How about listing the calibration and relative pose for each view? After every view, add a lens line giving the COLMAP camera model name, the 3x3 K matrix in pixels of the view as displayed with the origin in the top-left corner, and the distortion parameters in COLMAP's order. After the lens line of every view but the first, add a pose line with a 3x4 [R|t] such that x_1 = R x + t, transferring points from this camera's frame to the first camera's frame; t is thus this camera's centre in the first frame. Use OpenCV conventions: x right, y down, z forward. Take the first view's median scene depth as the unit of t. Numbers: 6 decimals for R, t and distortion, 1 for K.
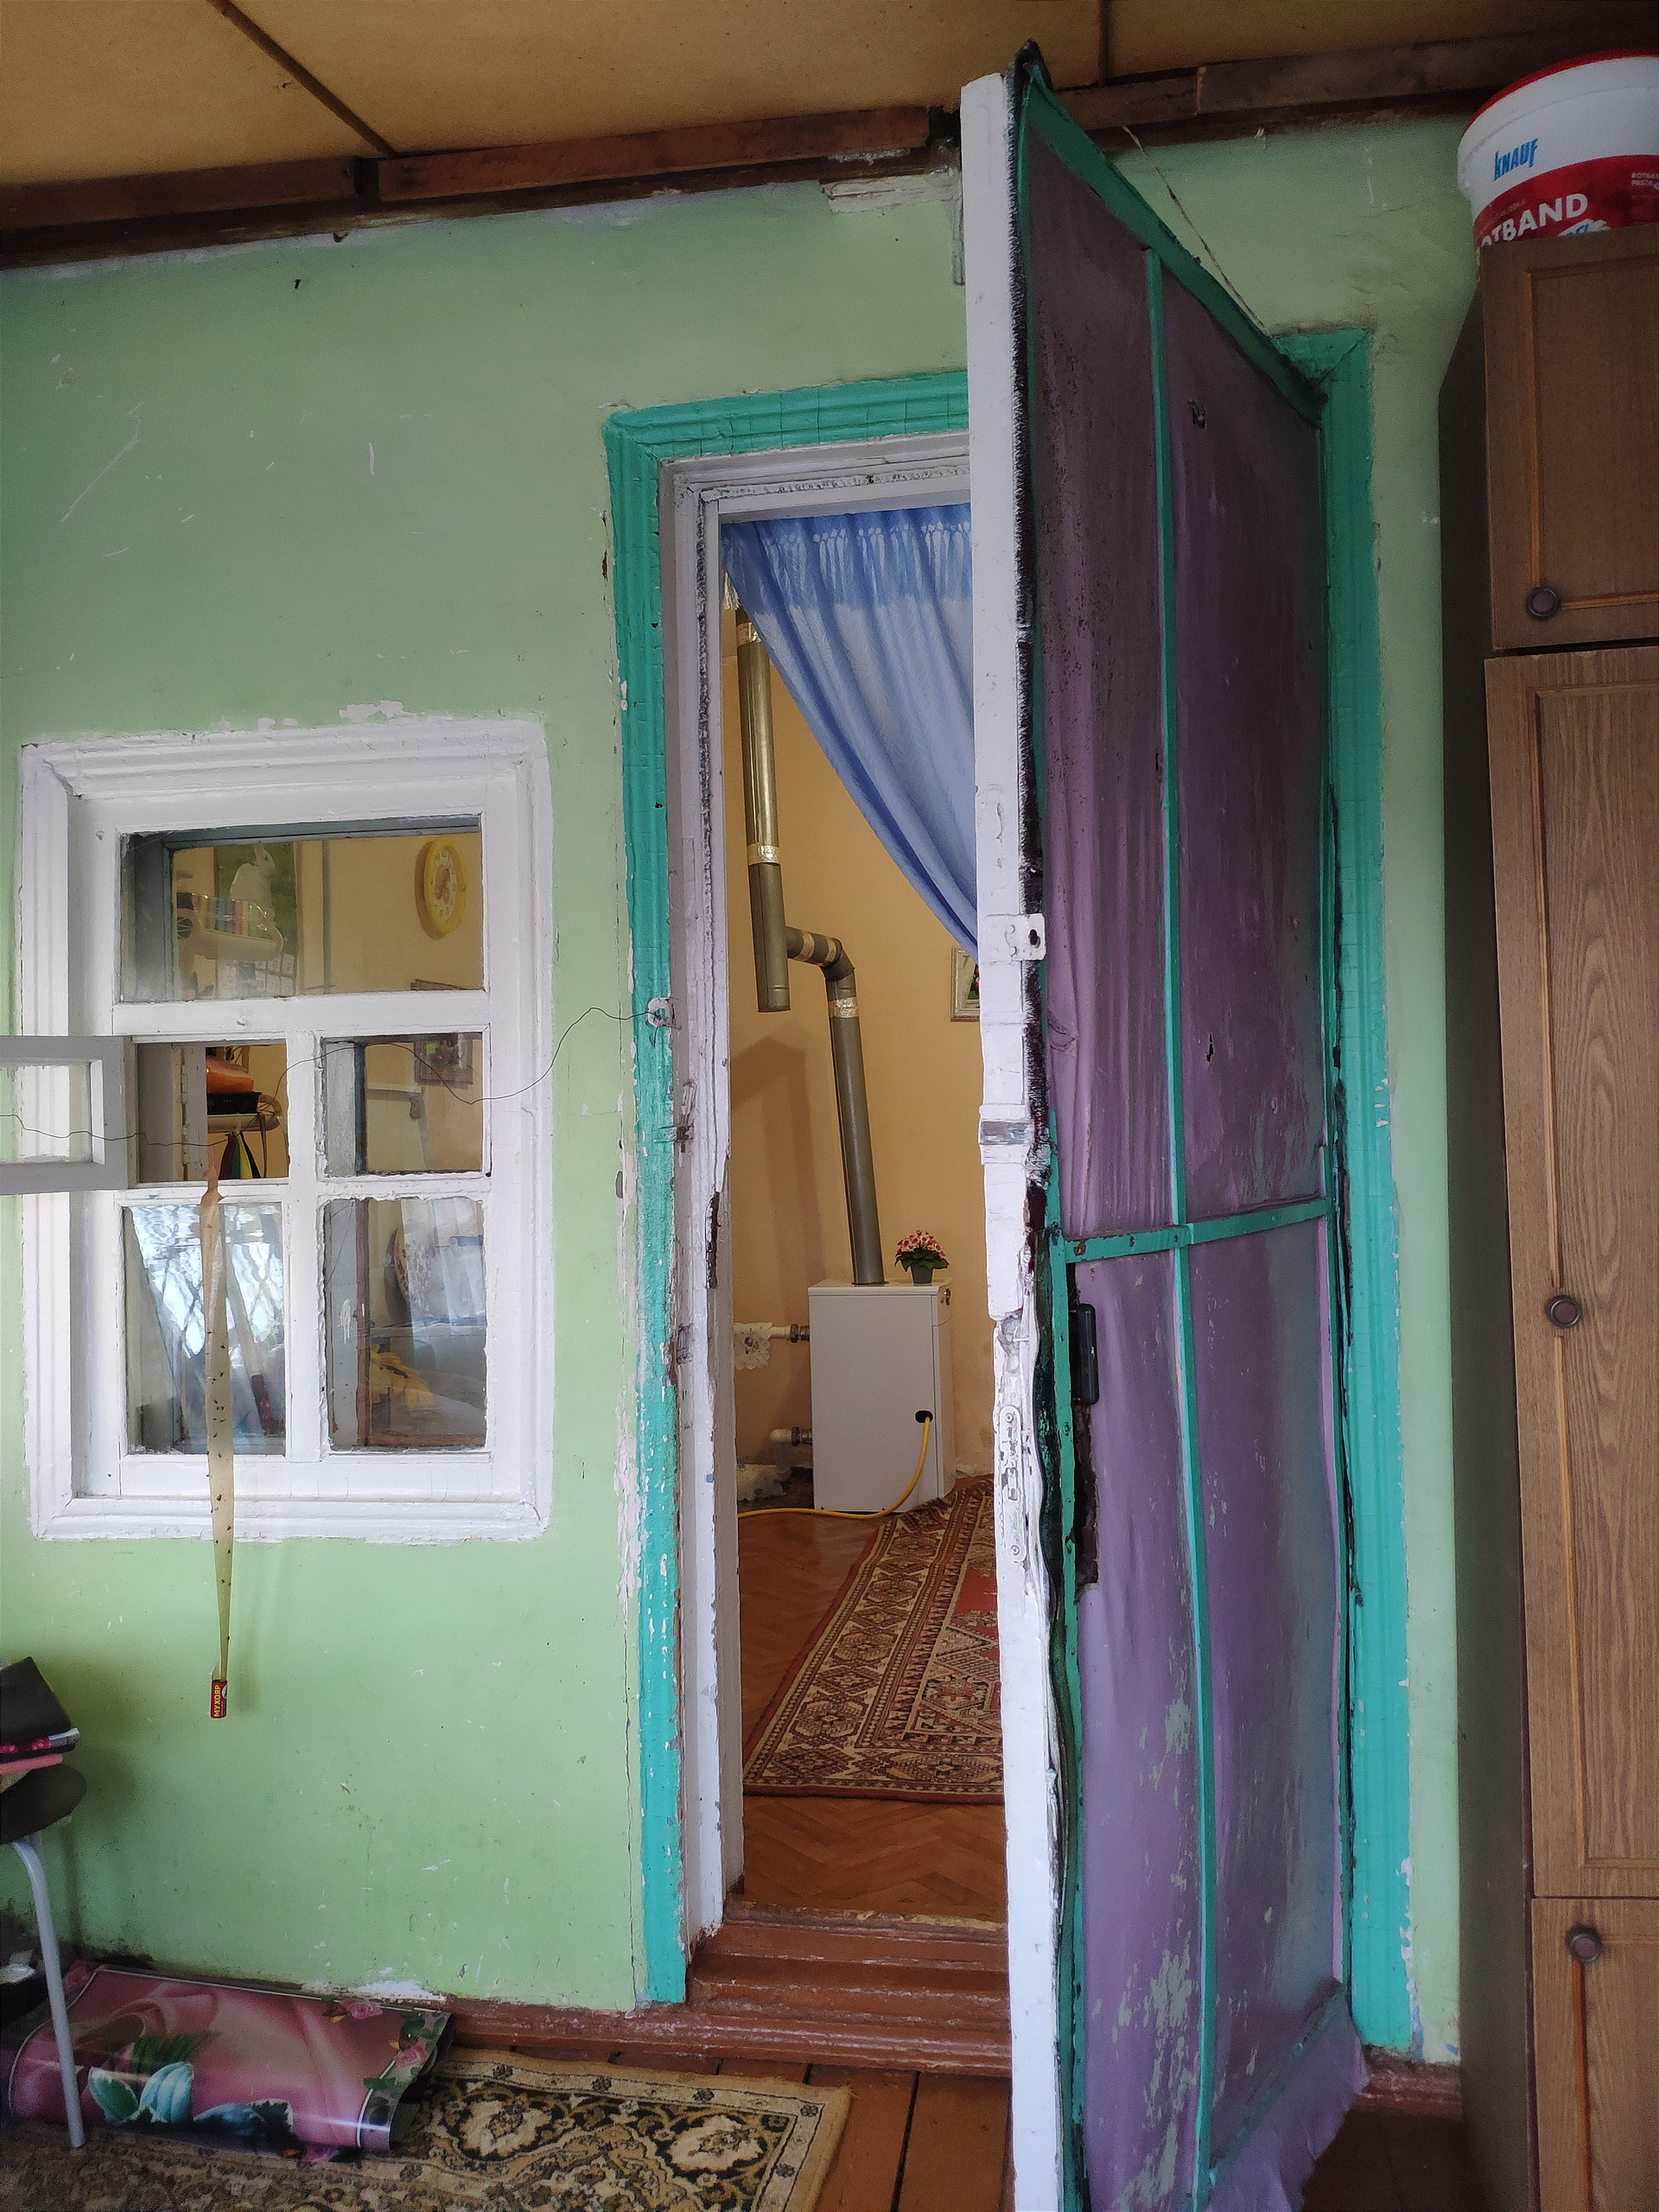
lens RADIAL K [[1670.4, 0, 814.8], [0, 1670.4, 1105.8], [0, 0, 1]] dist [0.024641, -0.039222]
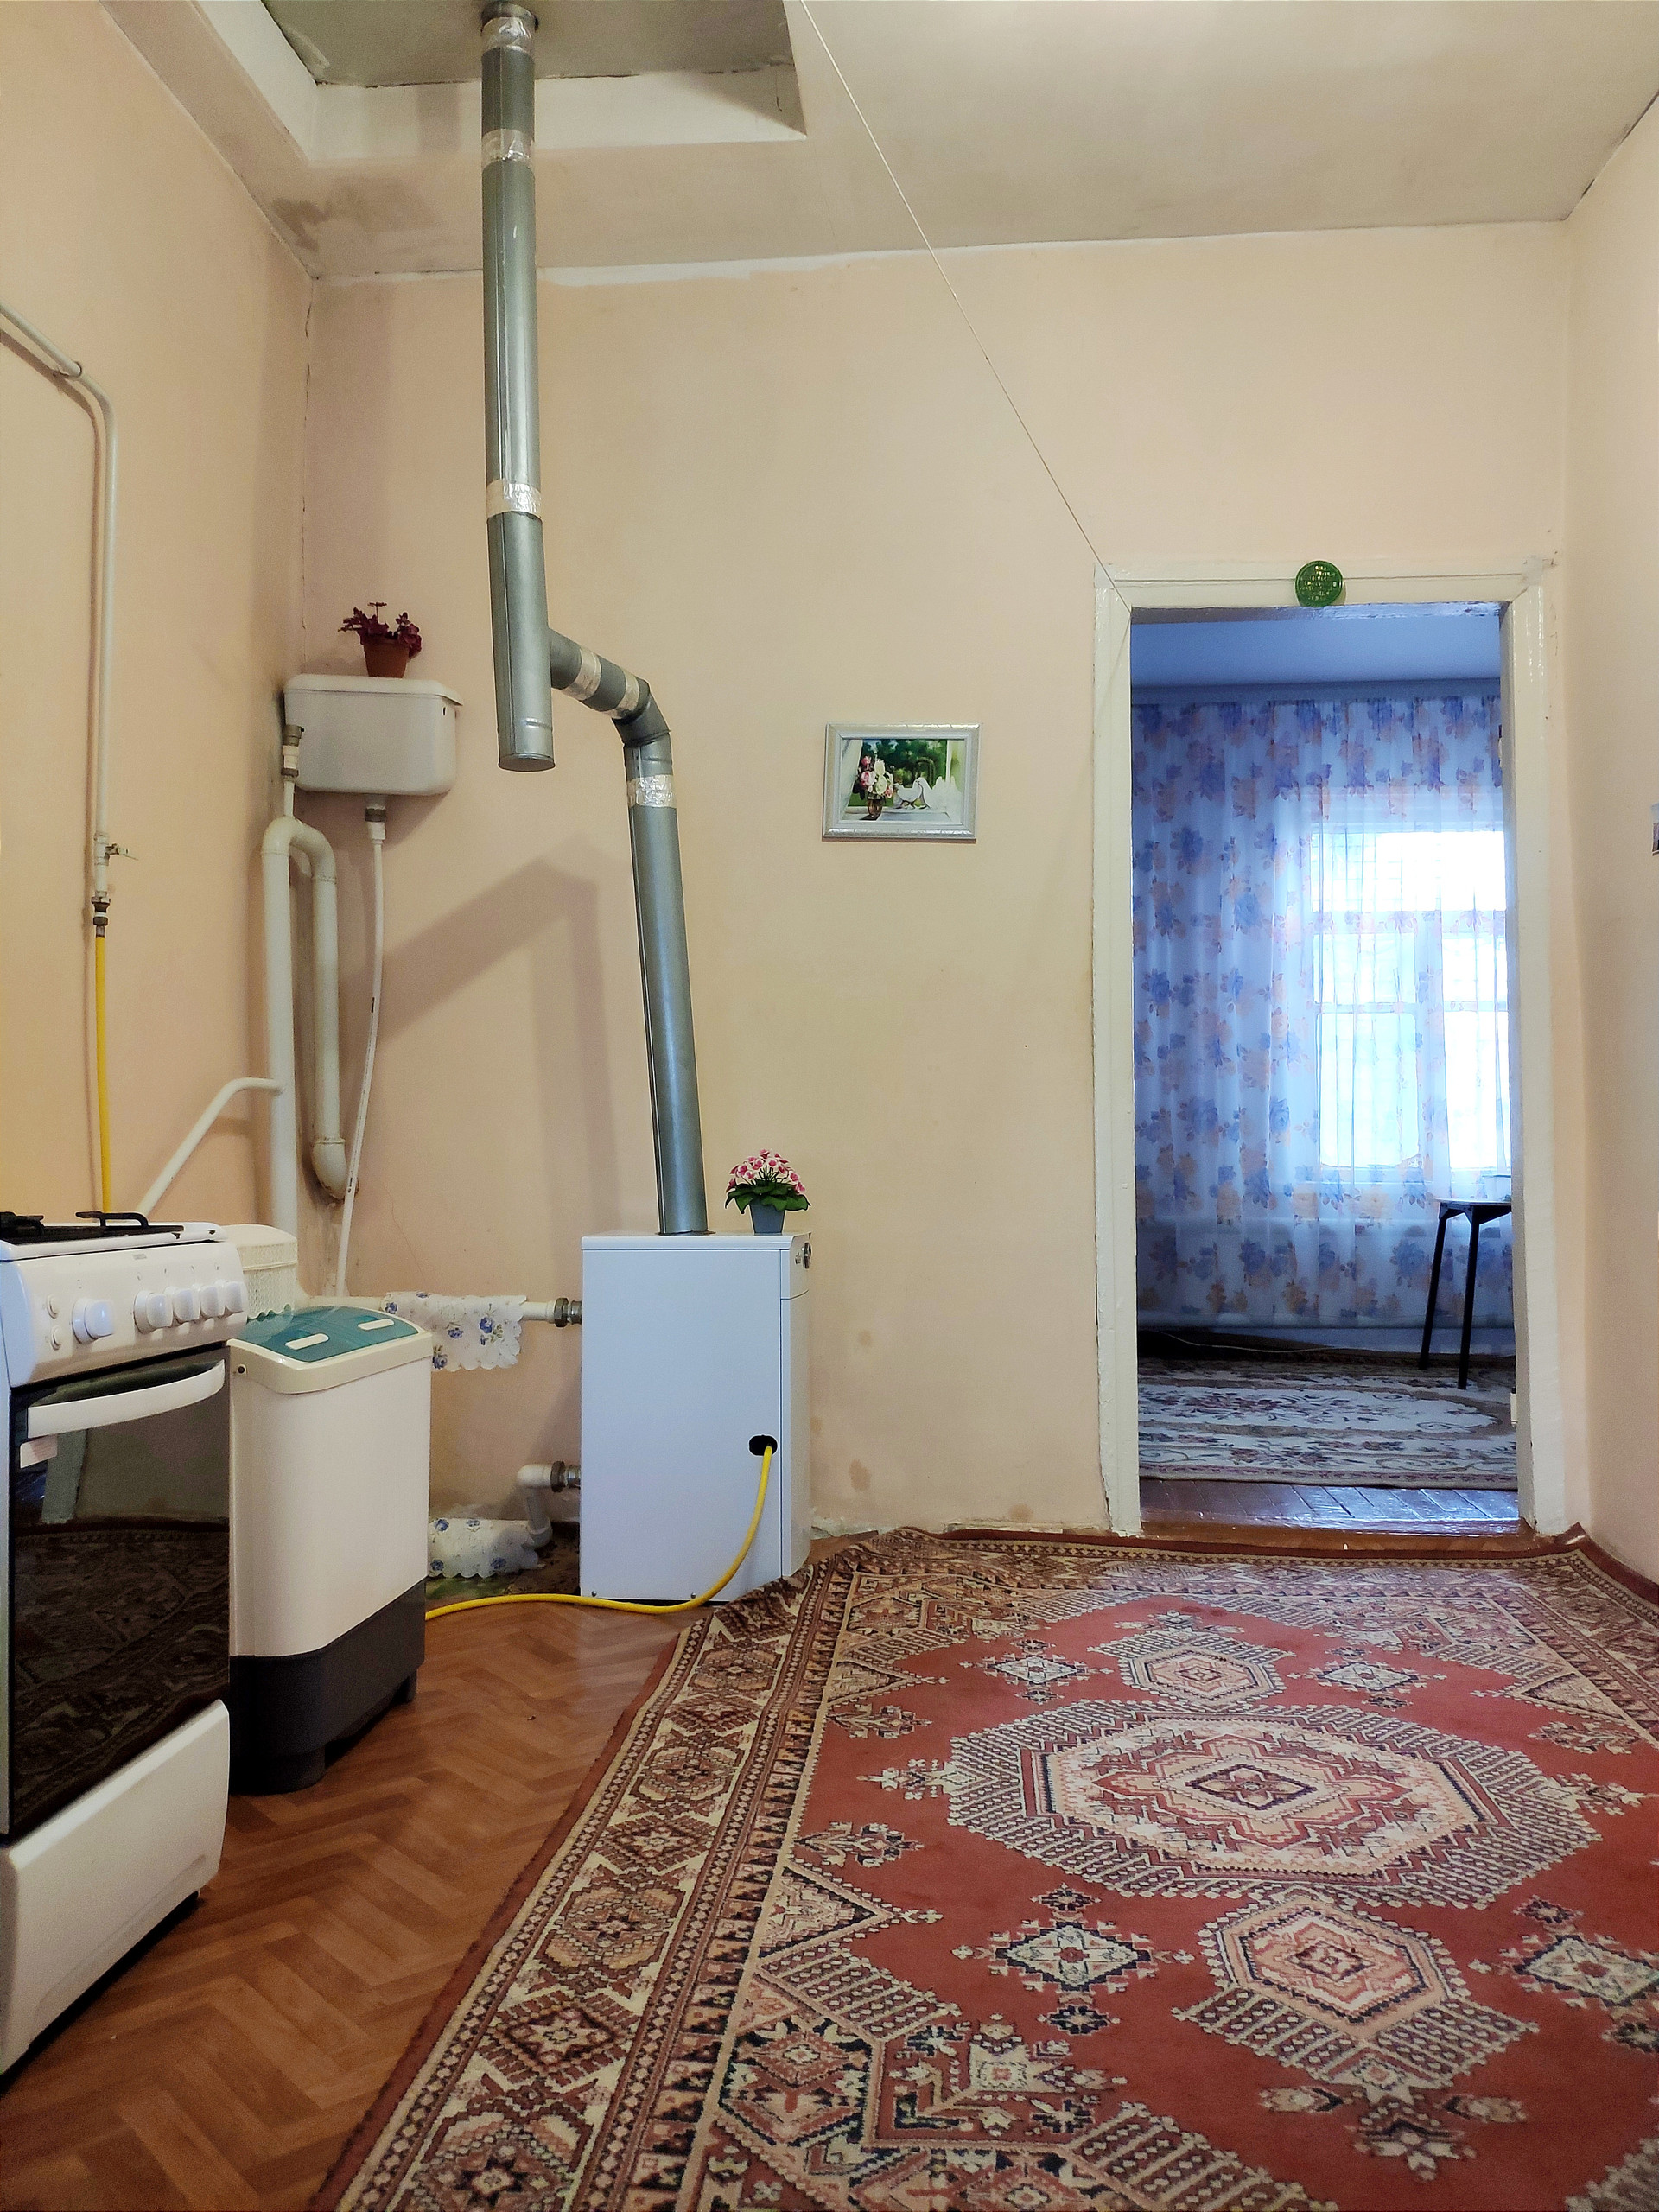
lens RADIAL K [[1670.4, 0, 866.2], [0, 1670.4, 1149.4], [0, 0, 1]] dist [0.024641, -0.039222]
pose [[0.993609, 0.023273, 0.110454, 0.036210], [-0.024773, 0.999618, 0.012228, 0.075786], [-0.110127, -0.014886, 0.993806, 0.427280]]
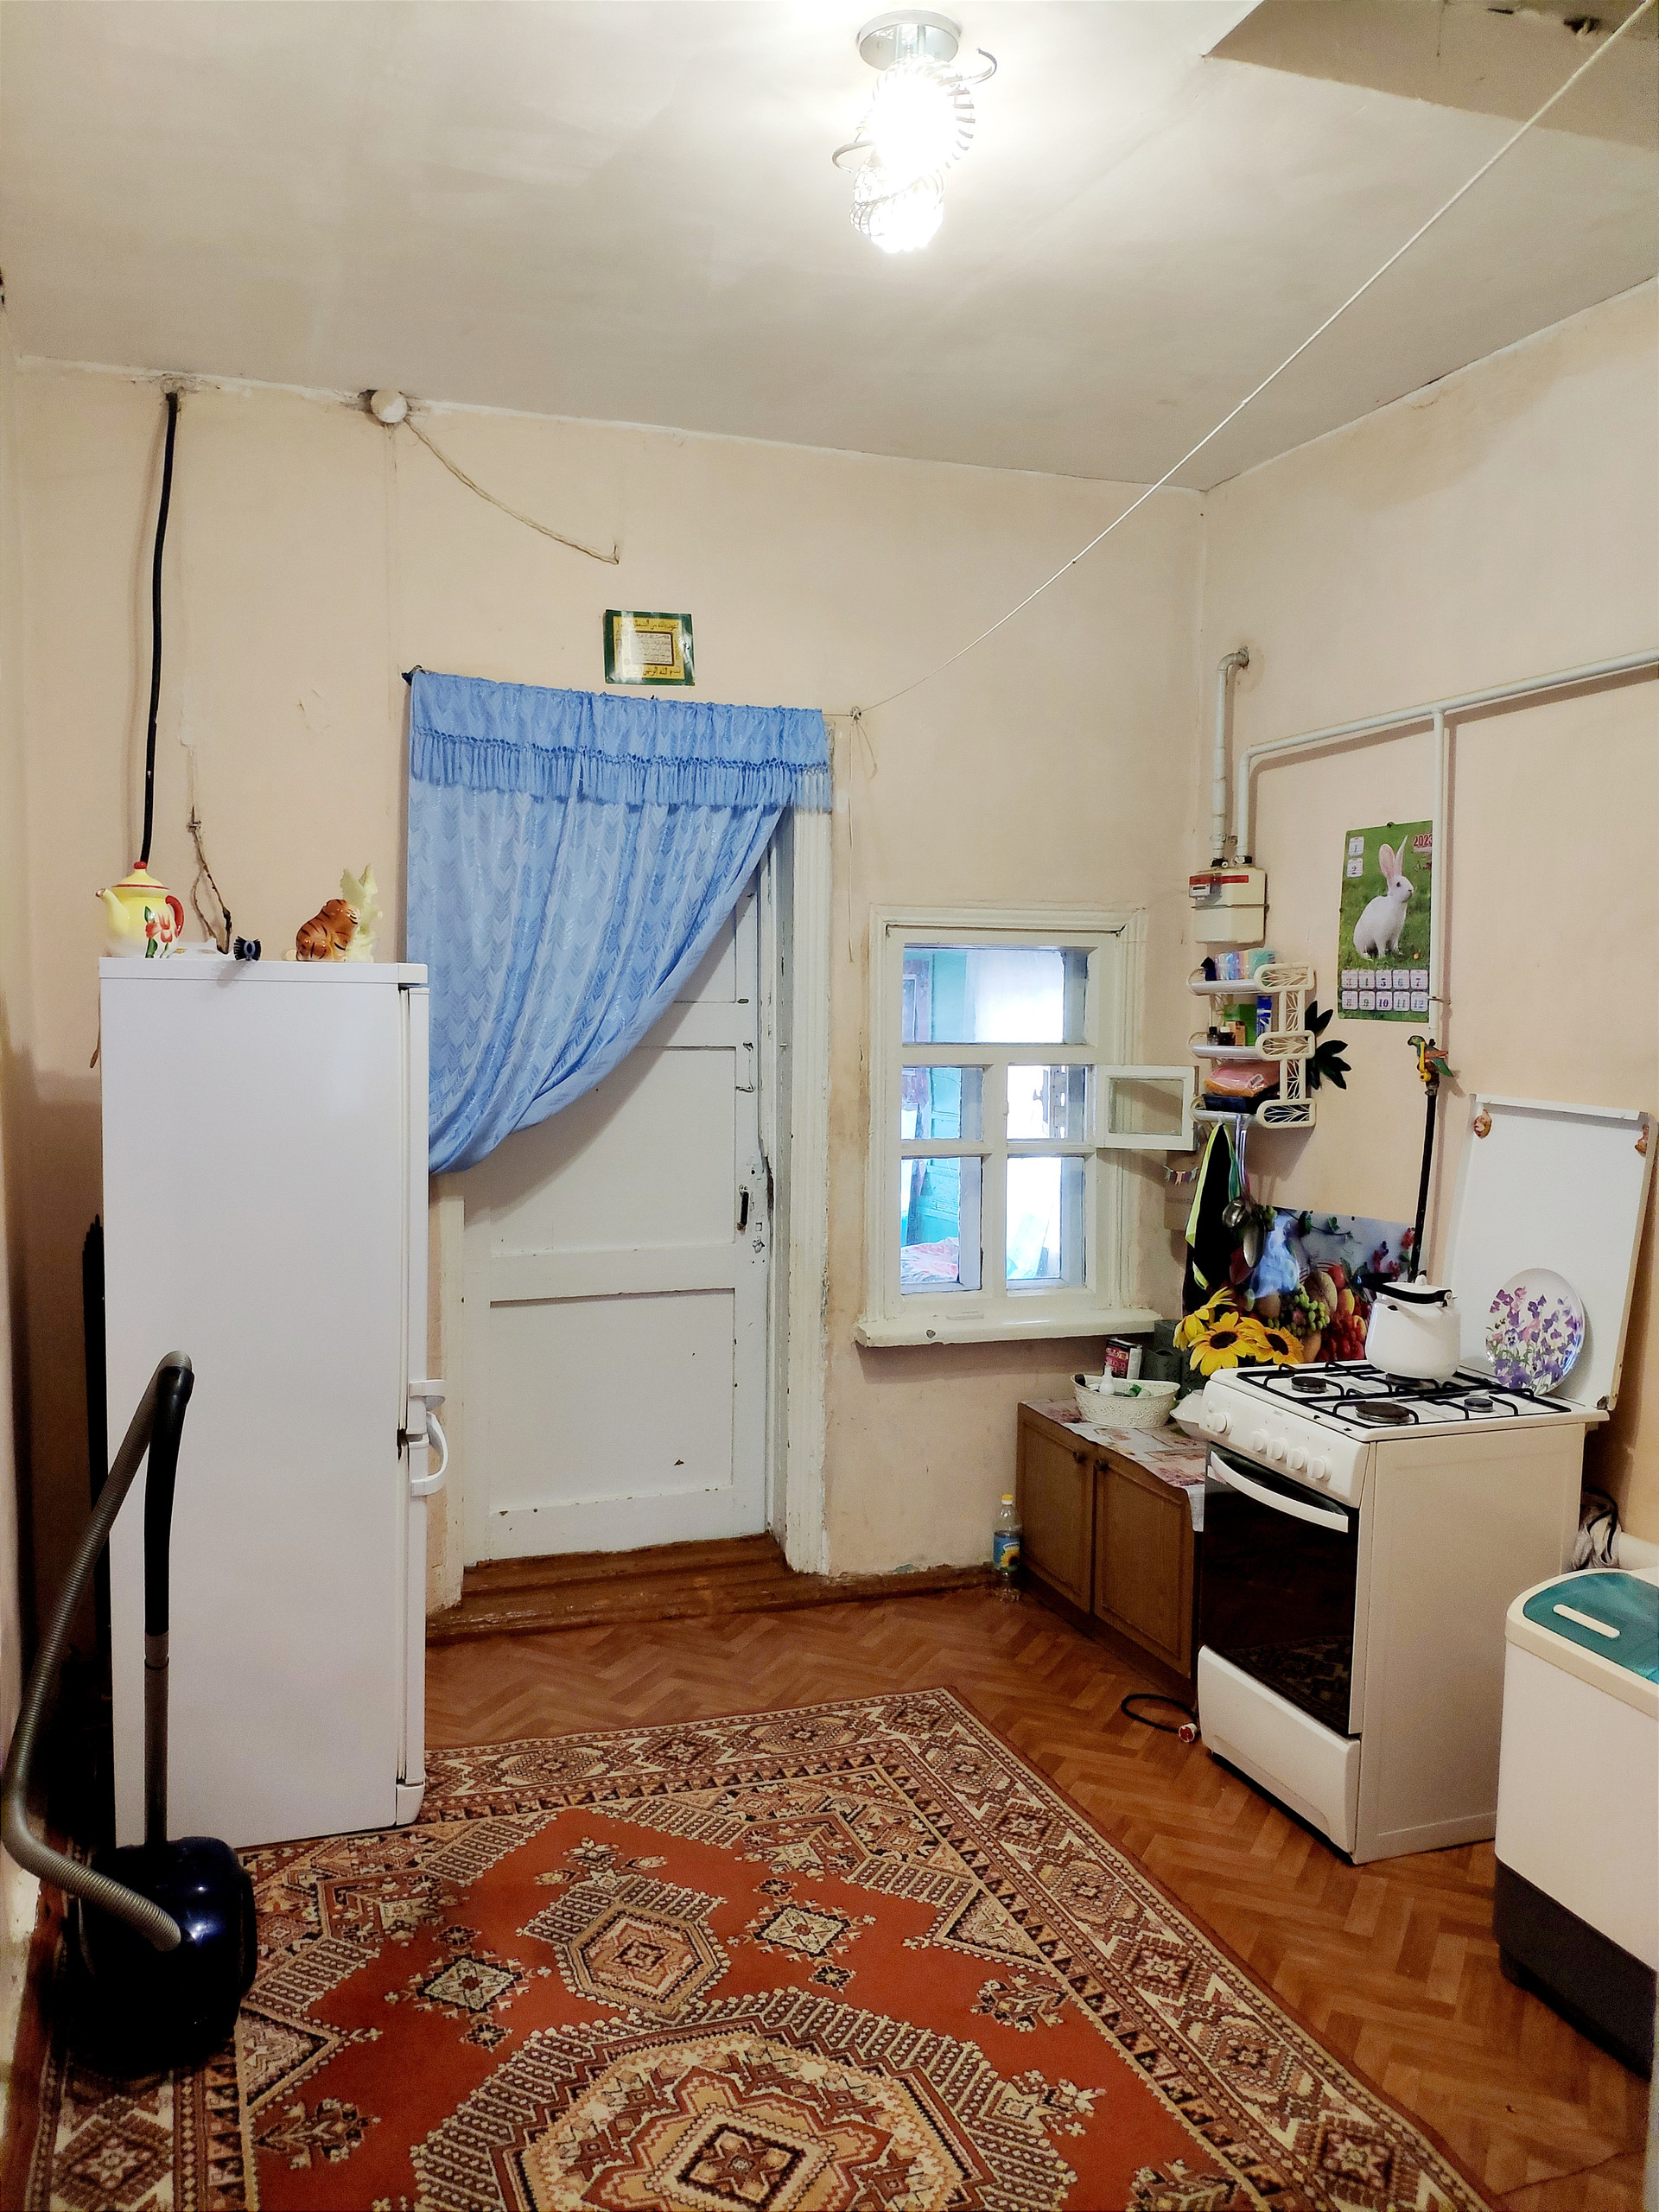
lens RADIAL K [[1670.4, 0, 808.1], [0, 1670.4, 1101.5], [0, 0, 1]] dist [0.024641, -0.039222]
pose [[-0.858536, 0.045903, -0.510695, 0.415512], [0.011132, 0.997419, 0.070937, -0.067285], [0.512633, 0.055217, -0.856831, 1.291253]]
